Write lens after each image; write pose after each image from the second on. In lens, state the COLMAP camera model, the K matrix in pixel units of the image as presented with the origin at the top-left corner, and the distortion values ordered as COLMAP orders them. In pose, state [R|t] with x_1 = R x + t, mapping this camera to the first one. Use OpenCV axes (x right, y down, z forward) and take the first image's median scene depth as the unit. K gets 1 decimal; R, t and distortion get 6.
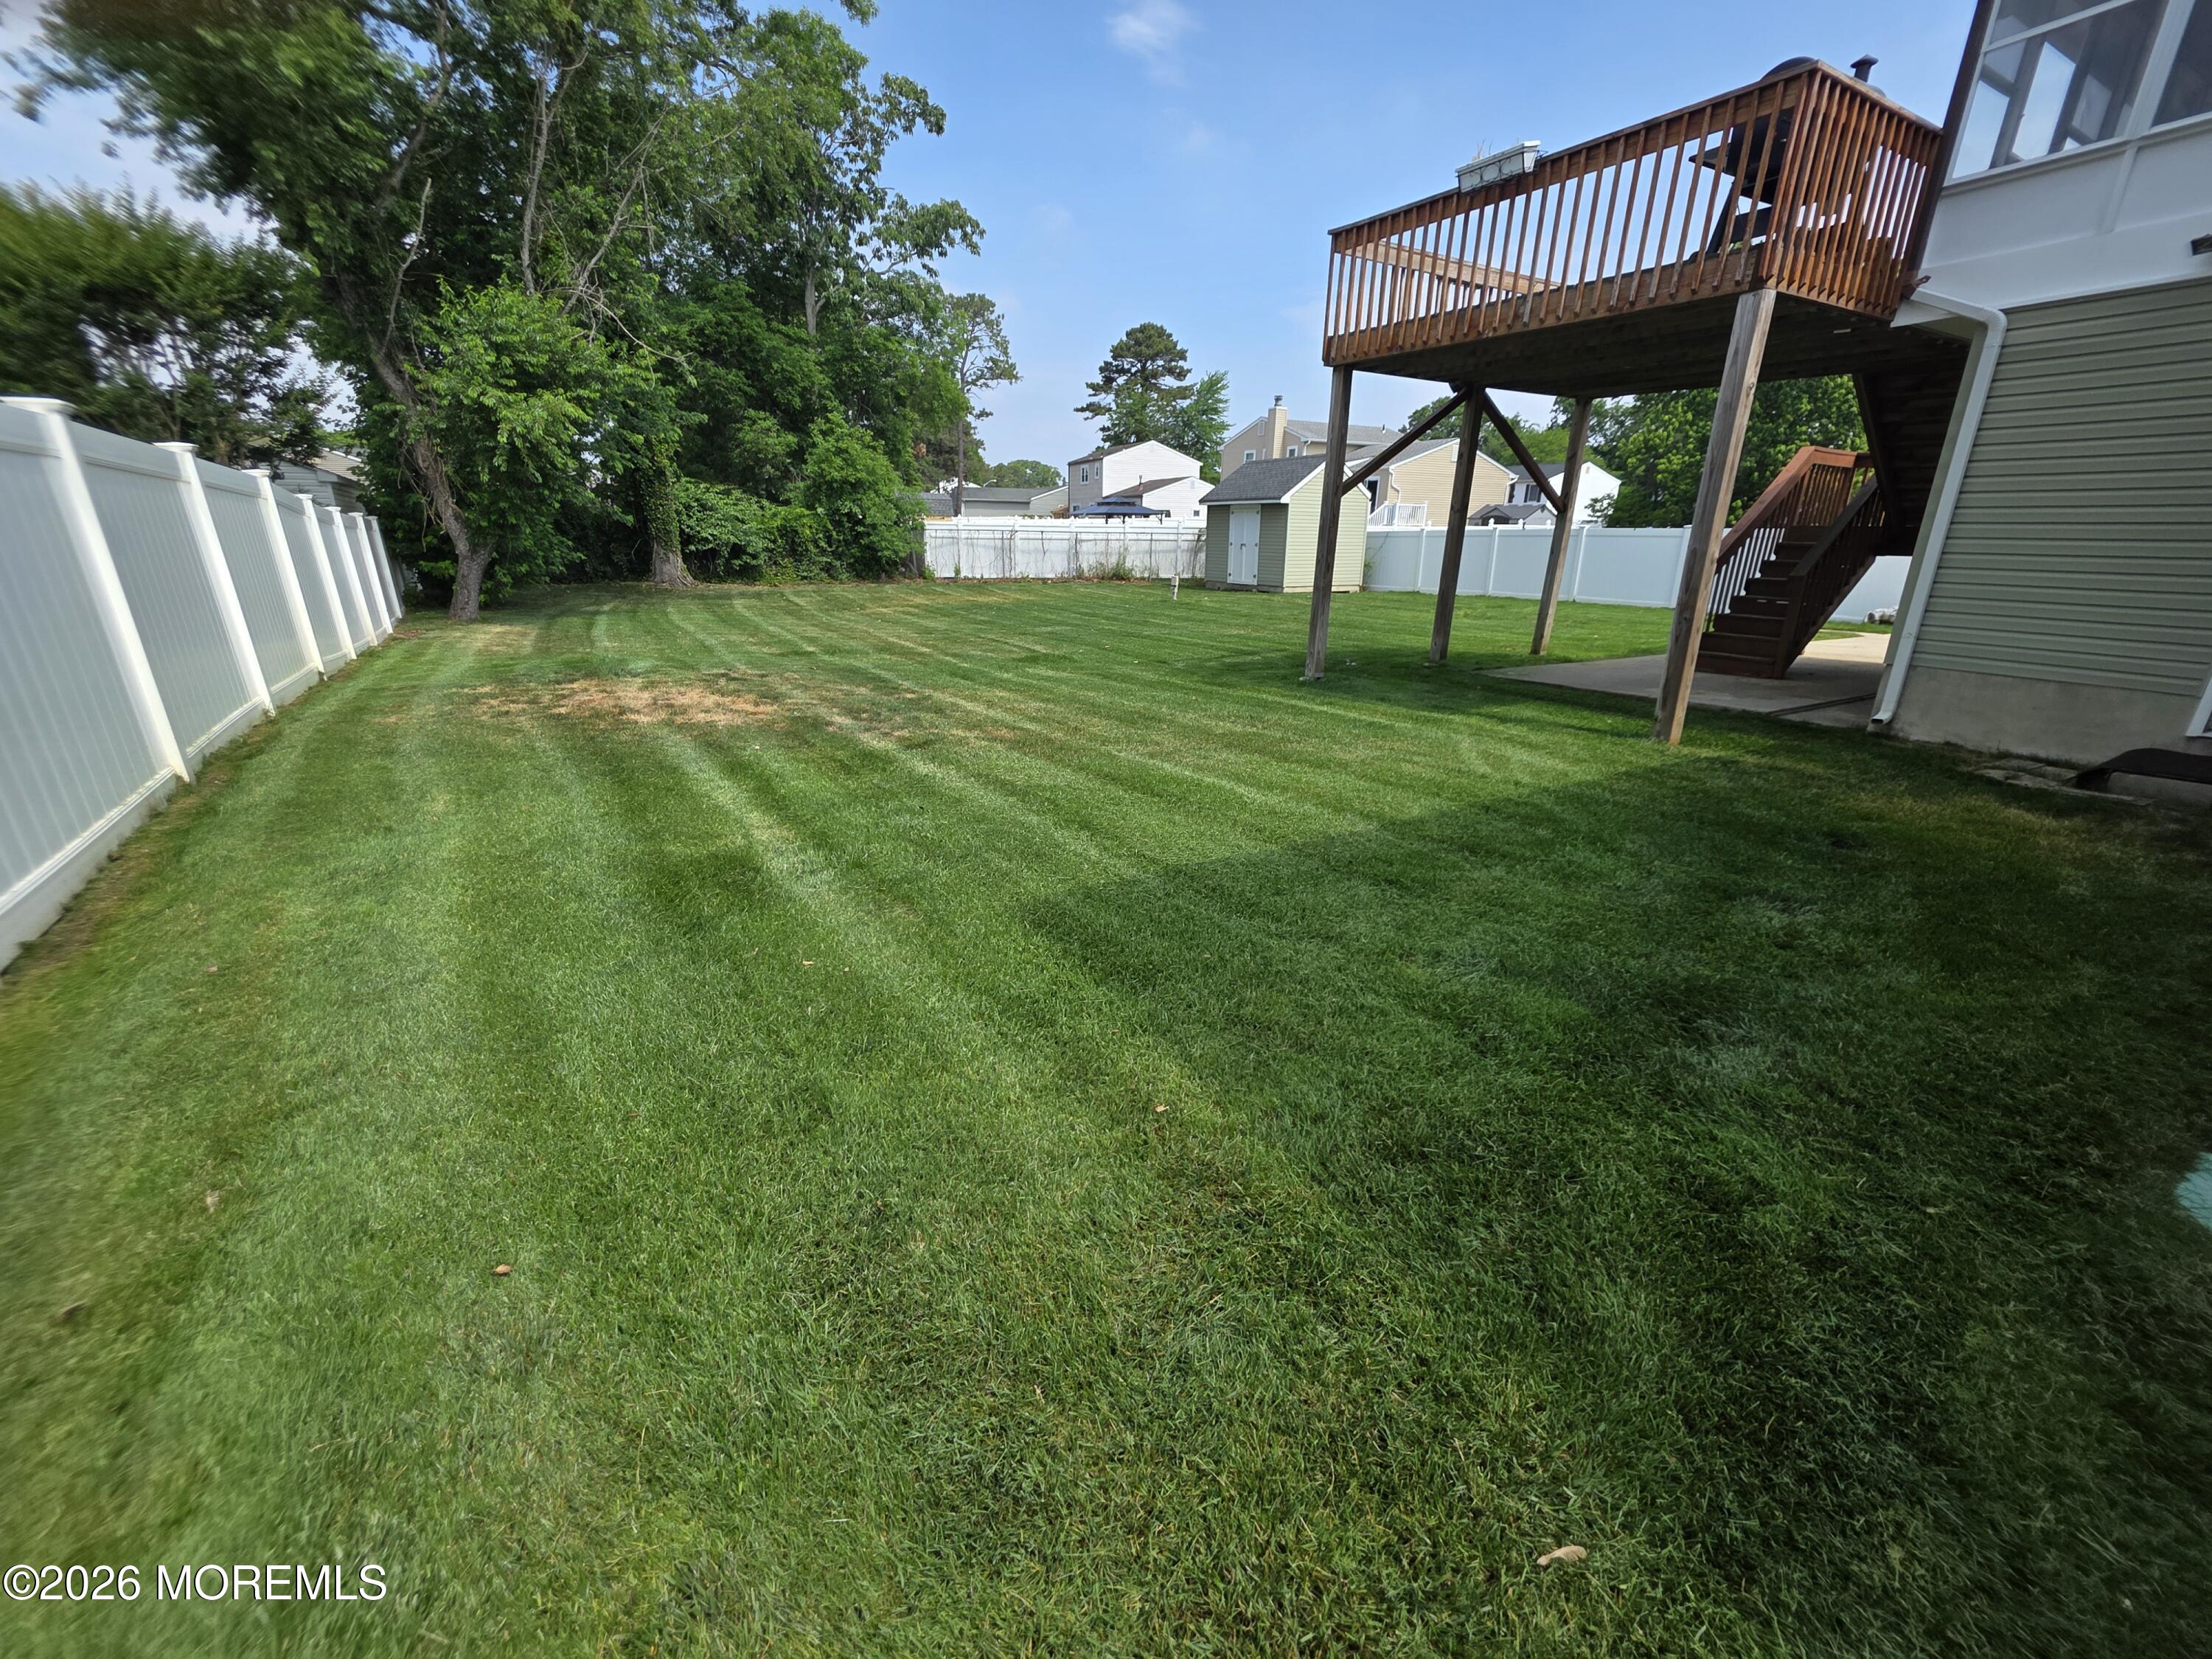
lens RADIAL K [[889.7, 0, 1098.5], [0, 889.7, 817.1], [0, 0, 1]] dist [0.001560, -0.001034]
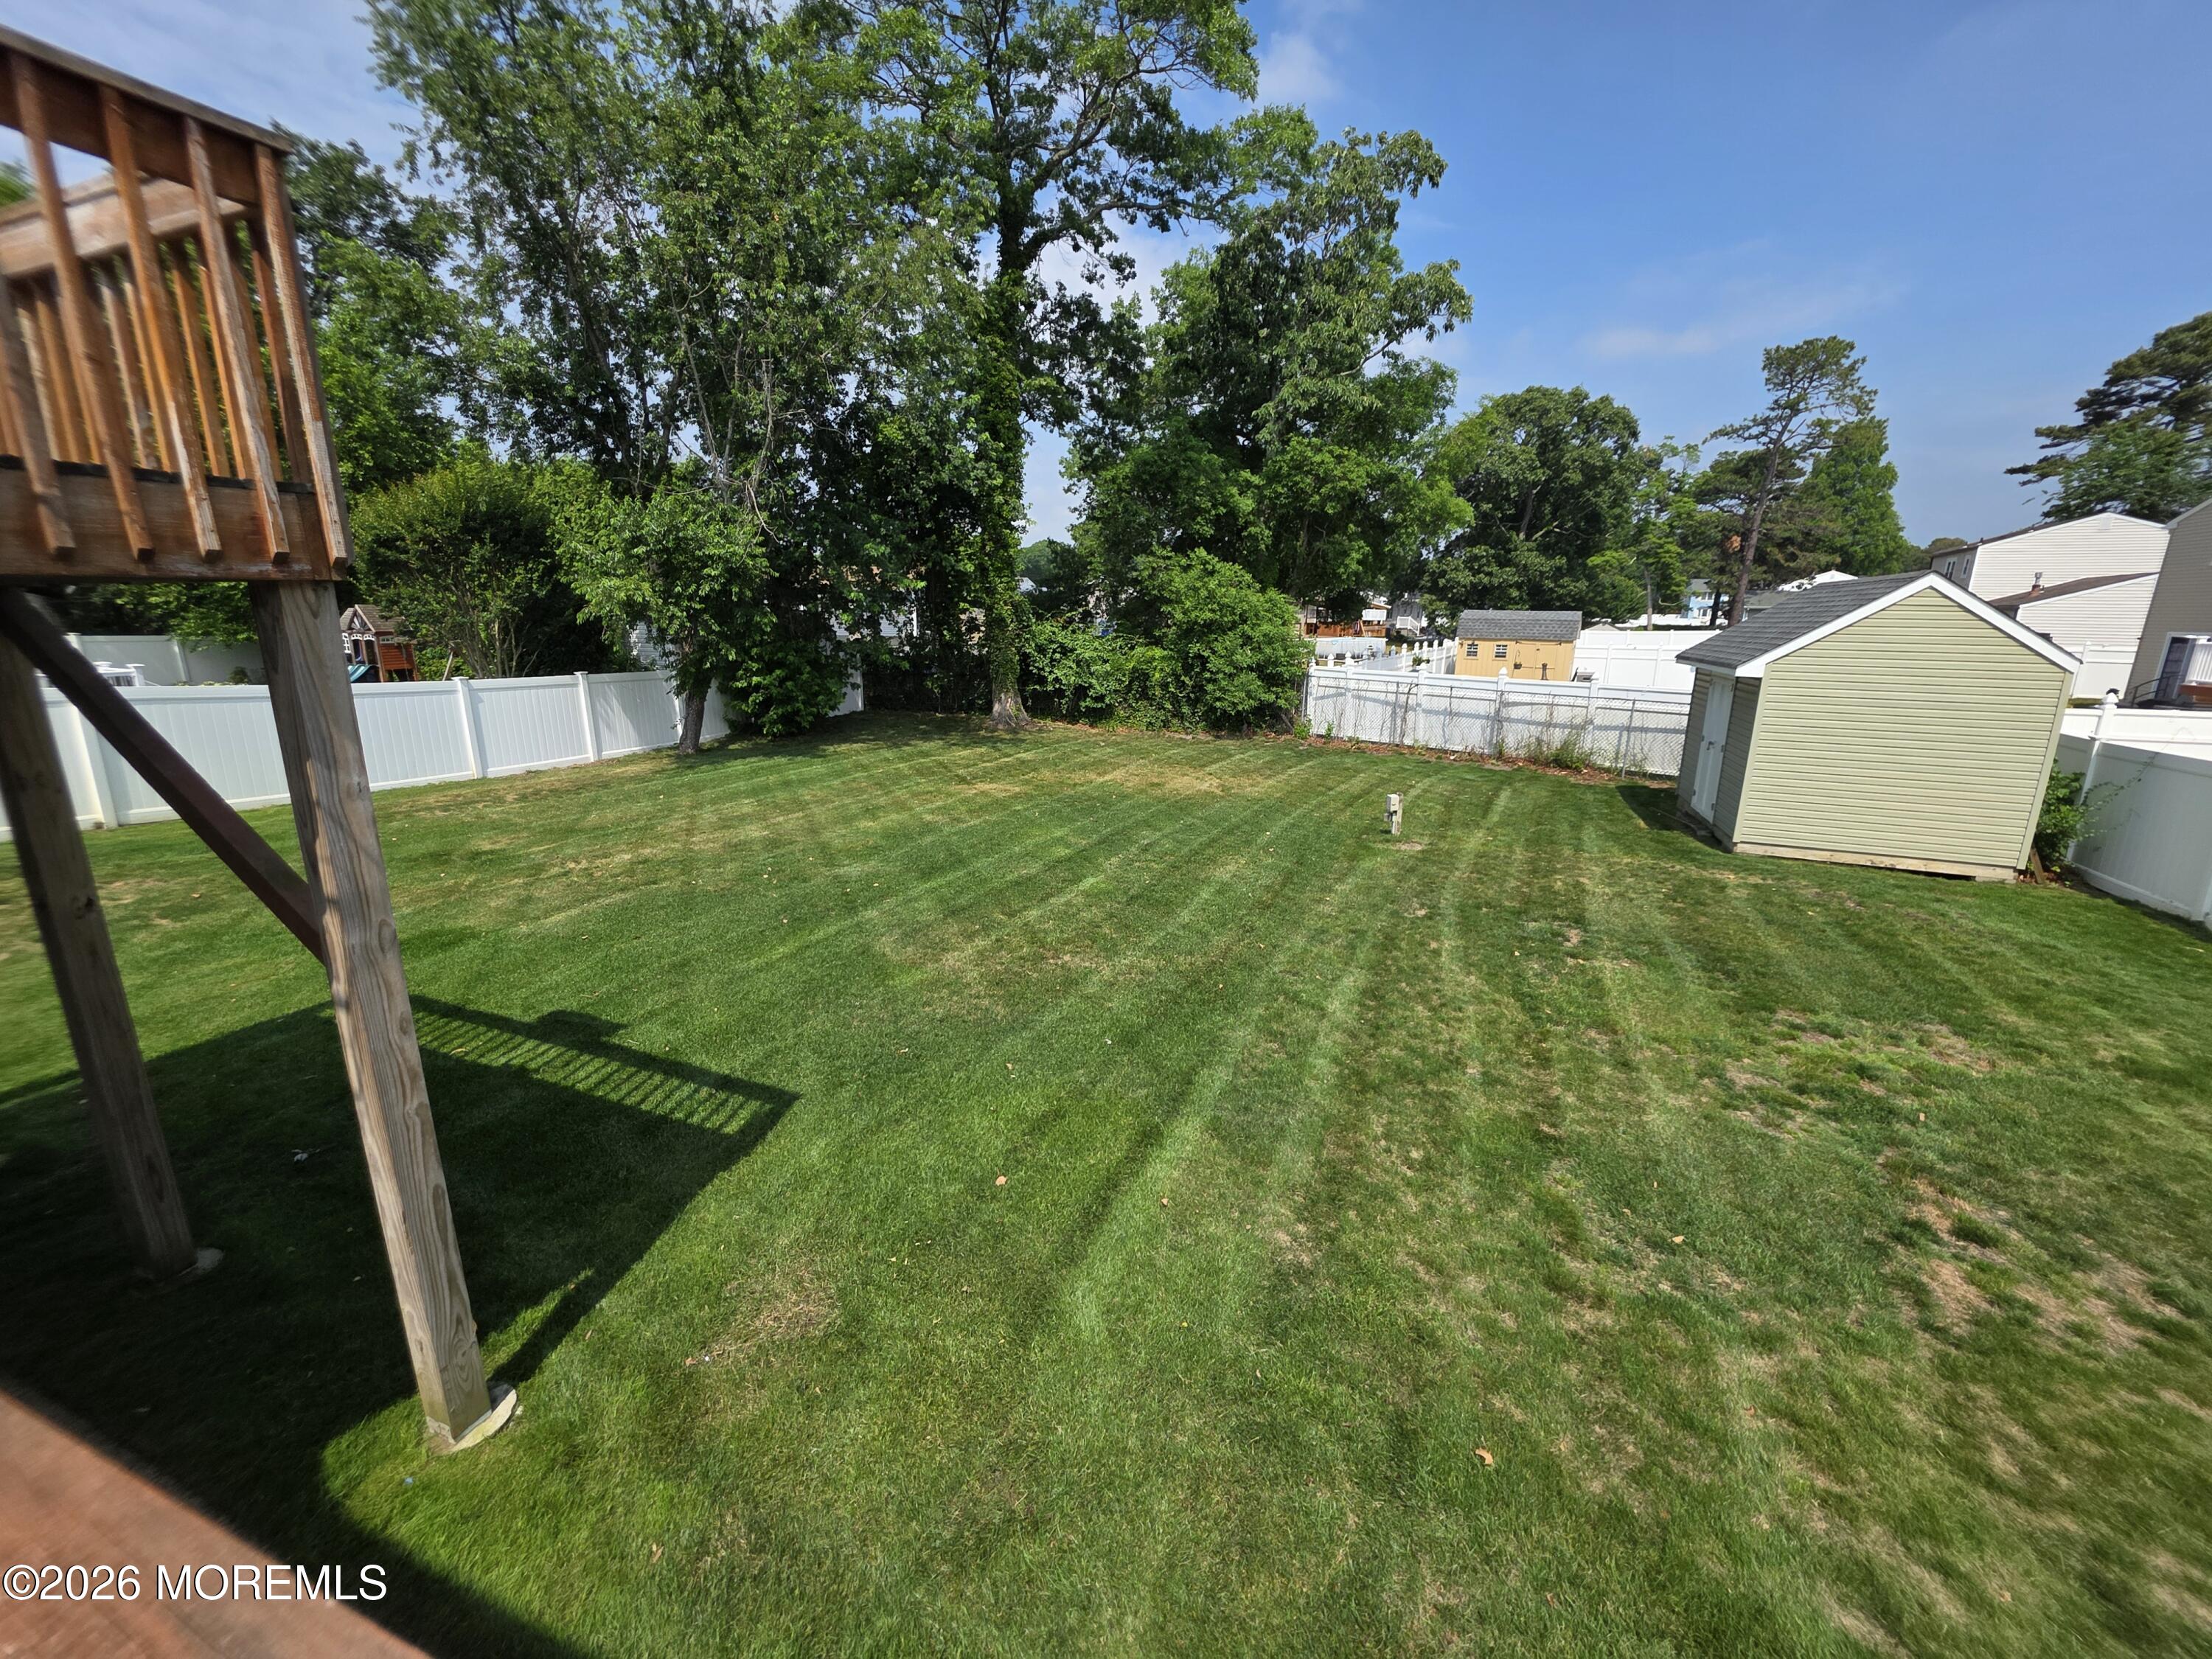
lens RADIAL K [[889.7, 0, 1098.5], [0, 889.7, 817.1], [0, 0, 1]] dist [0.001560, -0.001034]
pose [[0.603218, 0.177741, -0.777519, 1.446455], [-0.253075, 0.967130, 0.024744, -0.739032], [0.756360, 0.181844, 0.628372, 1.617963]]
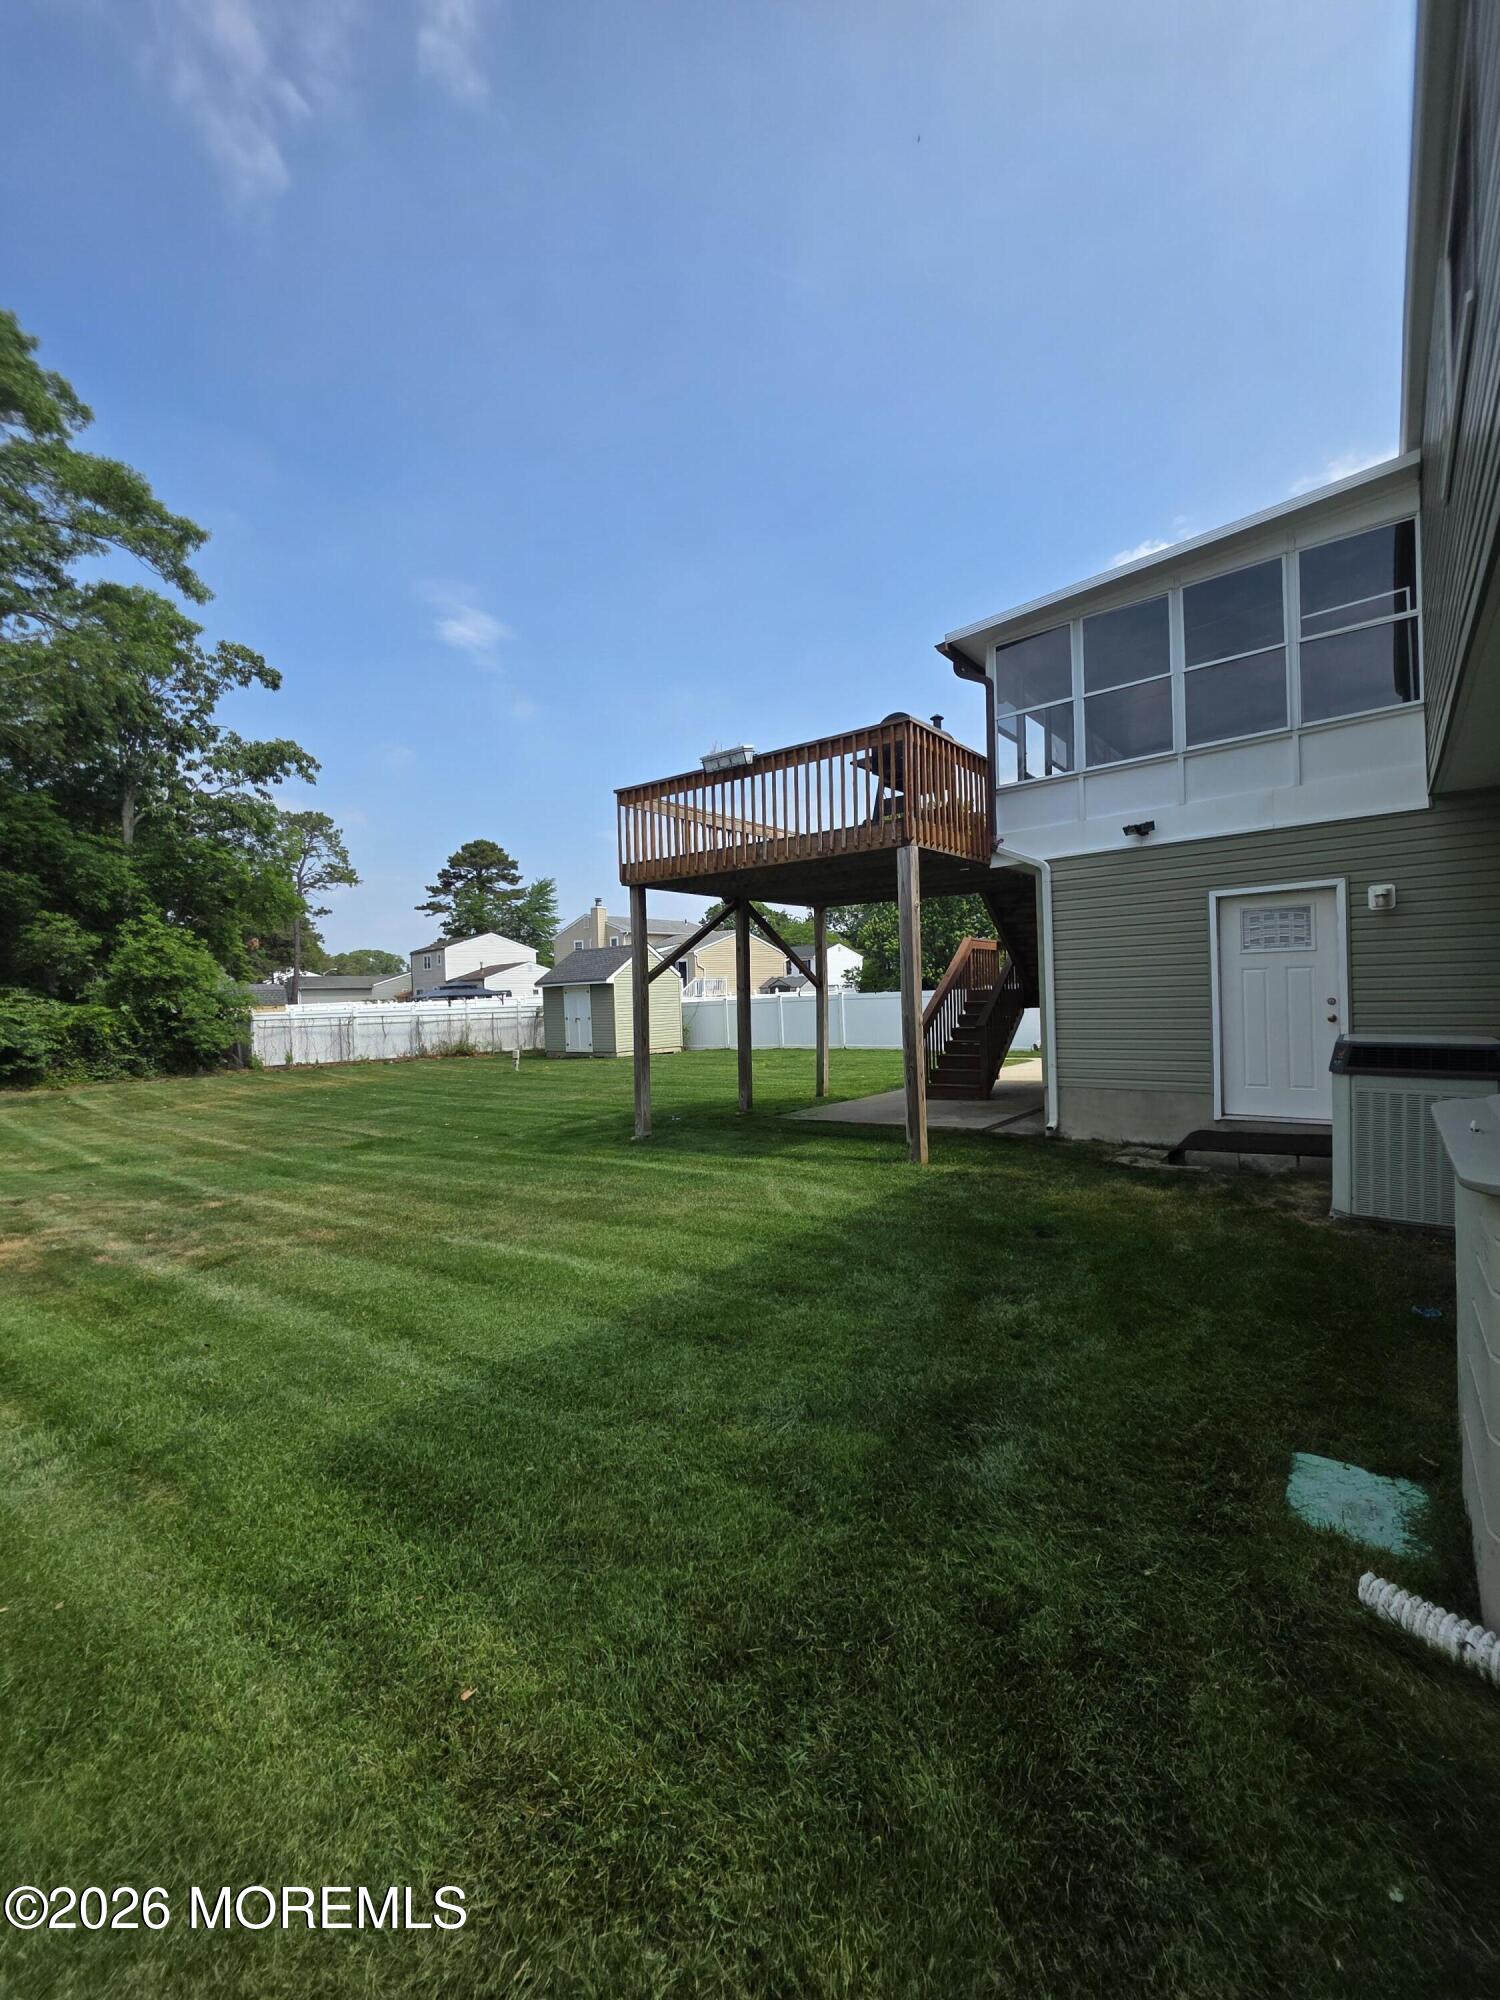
lens RADIAL K [[805.6, 0, 764.0], [0, 805.6, 998.7], [0, 0, 1]] dist [0.000121, -0.000727]
pose [[0.928680, -0.041228, 0.368583, 0.023964], [0.153612, 0.947311, -0.281077, -0.017793], [-0.337575, 0.317650, 0.886082, -0.008958]]
